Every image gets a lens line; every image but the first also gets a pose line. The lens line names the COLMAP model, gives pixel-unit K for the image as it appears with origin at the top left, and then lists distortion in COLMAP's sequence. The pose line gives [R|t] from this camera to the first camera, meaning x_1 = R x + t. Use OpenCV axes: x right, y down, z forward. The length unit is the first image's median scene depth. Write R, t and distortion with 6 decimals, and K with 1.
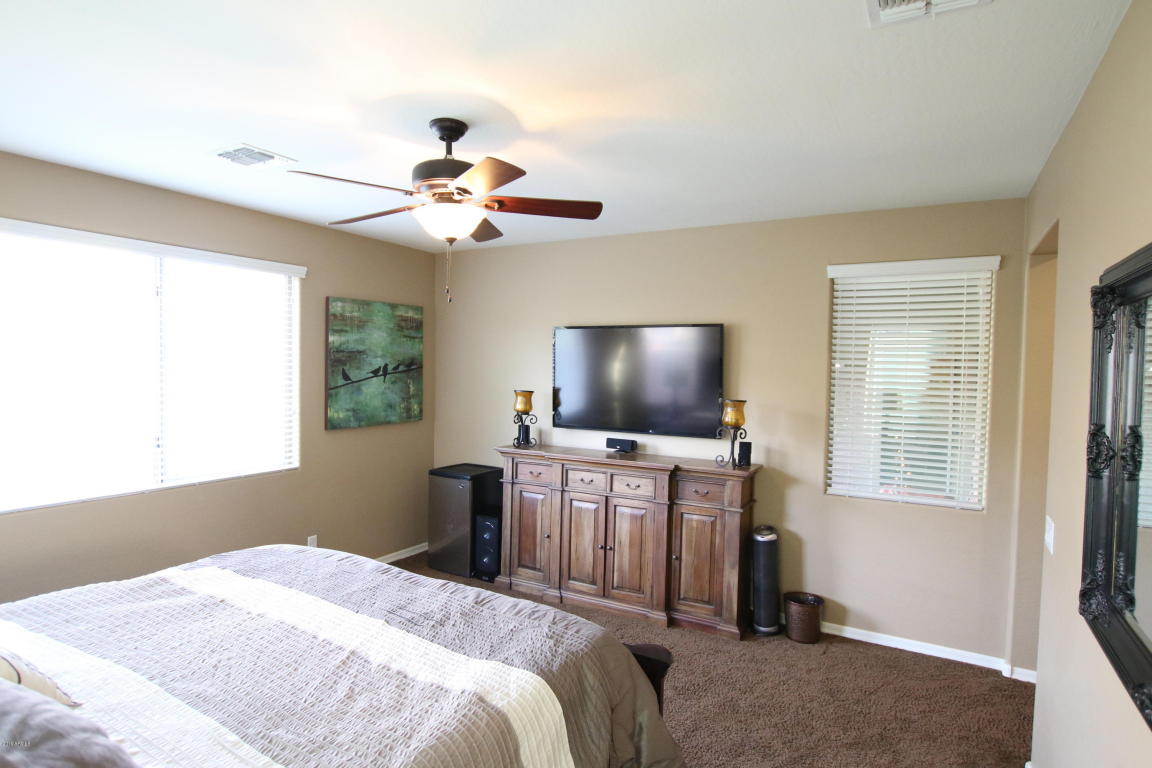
lens RADIAL K [[645.9, 0, 574.4], [0, 645.9, 384.1], [0, 0, 1]] dist [-0.019050, 0.004266]
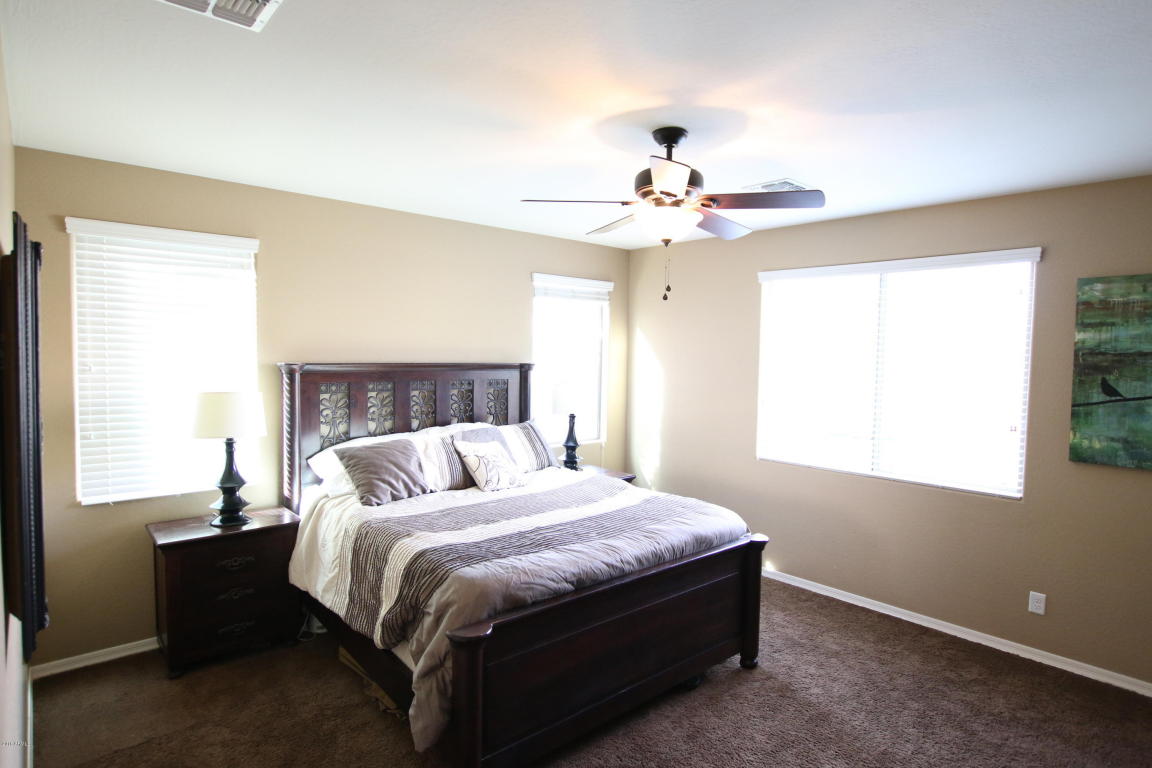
lens RADIAL K [[645.9, 0, 575.8], [0, 645.9, 382.1], [0, 0, 1]] dist [-0.019050, 0.004266]
pose [[-0.332356, 0.020309, -0.942935, 0.481892], [-0.053770, 0.997734, 0.040442, -0.017317], [0.941620, 0.064142, -0.330511, 0.691392]]
